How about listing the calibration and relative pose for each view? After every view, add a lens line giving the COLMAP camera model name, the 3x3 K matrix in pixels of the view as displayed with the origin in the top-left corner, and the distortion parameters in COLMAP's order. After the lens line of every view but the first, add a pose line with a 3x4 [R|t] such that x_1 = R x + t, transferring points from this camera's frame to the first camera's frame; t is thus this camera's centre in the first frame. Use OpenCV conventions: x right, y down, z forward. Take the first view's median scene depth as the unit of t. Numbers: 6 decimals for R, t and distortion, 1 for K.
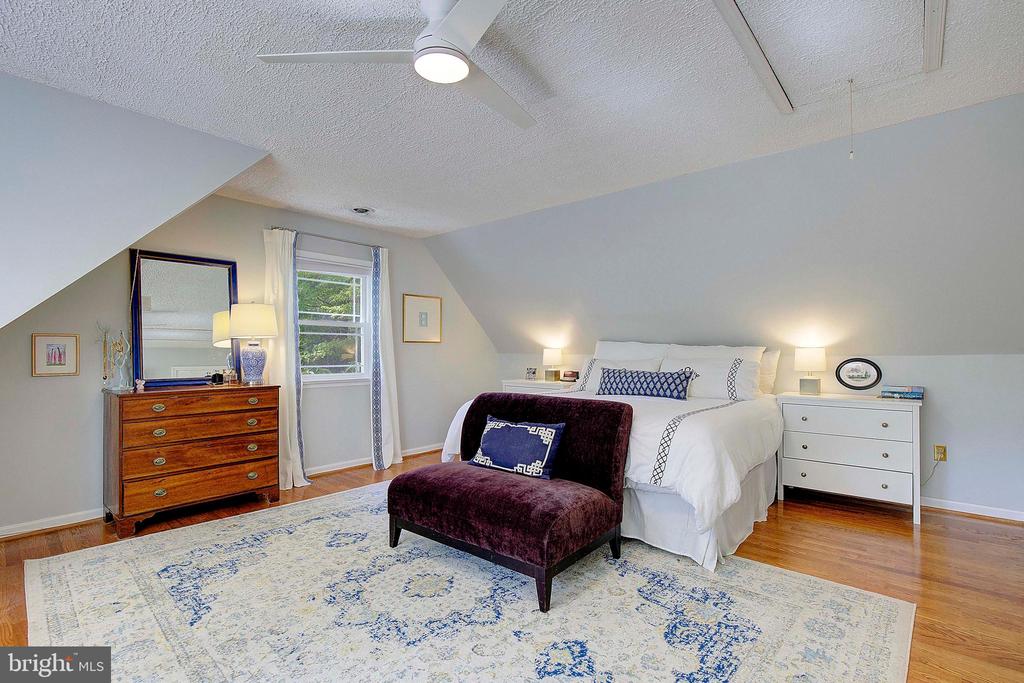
lens RADIAL K [[476.8, 0, 512.9], [0, 476.8, 342.4], [0, 0, 1]] dist [-0.012998, -0.000479]
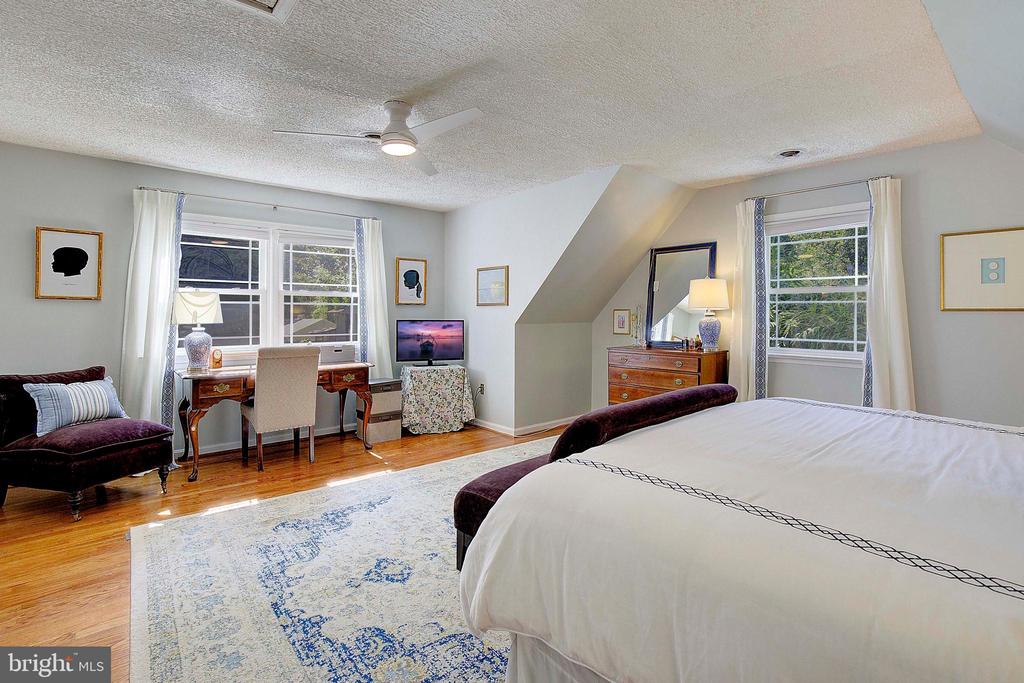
lens RADIAL K [[476.8, 0, 524.1], [0, 476.8, 310.7], [0, 0, 1]] dist [-0.012998, -0.000479]
pose [[-0.112425, -0.005614, -0.993644, 0.759565], [0.014013, 0.999876, -0.007235, -0.005914], [0.993561, -0.014738, -0.112333, 0.862391]]
